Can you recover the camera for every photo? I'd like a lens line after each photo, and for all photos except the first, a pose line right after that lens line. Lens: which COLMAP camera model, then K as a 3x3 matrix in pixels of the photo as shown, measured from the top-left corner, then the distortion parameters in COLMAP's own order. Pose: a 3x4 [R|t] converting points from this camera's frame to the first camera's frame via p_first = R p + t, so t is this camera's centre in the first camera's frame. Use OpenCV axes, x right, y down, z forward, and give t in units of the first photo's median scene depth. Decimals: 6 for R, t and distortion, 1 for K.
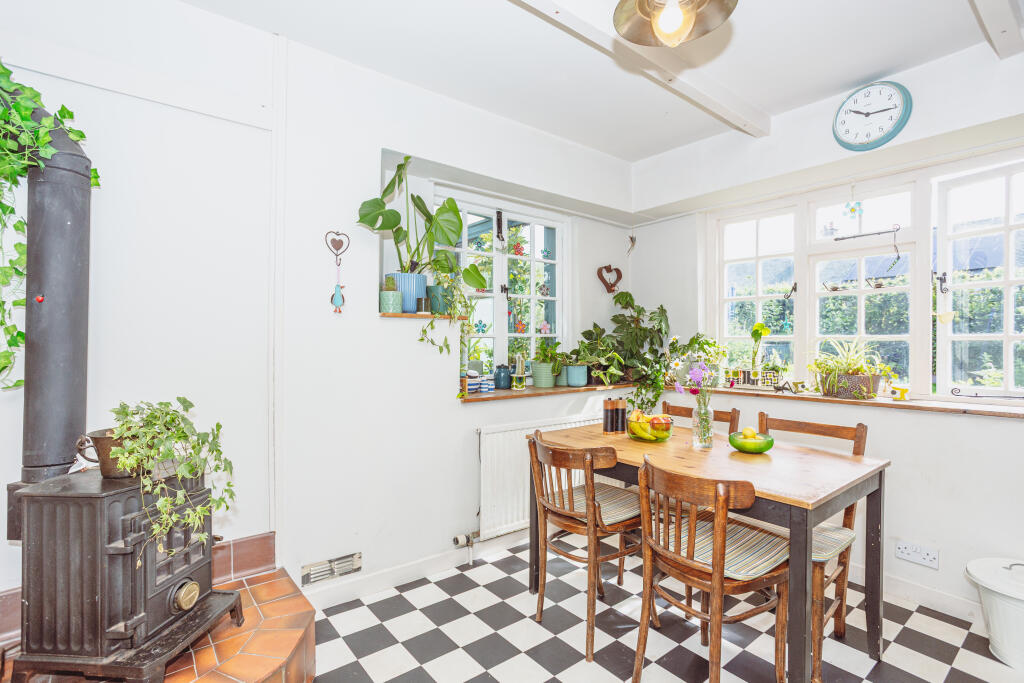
lens RADIAL K [[489.4, 0, 515.4], [0, 489.4, 342.6], [0, 0, 1]] dist [-0.014330, 0.007042]
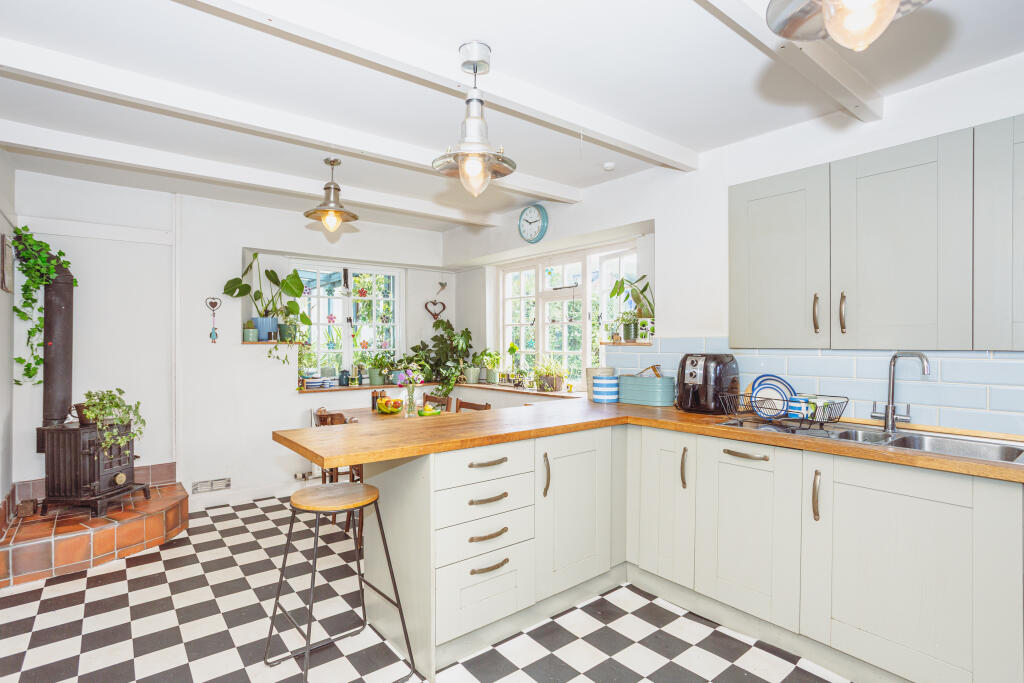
lens RADIAL K [[489.4, 0, 513.2], [0, 489.4, 345.1], [0, 0, 1]] dist [-0.014330, 0.007042]
pose [[0.999860, -0.003767, 0.016311, 1.002824], [0.003700, 0.999985, 0.004124, -0.078274], [-0.016326, -0.004063, 0.999858, -1.146033]]
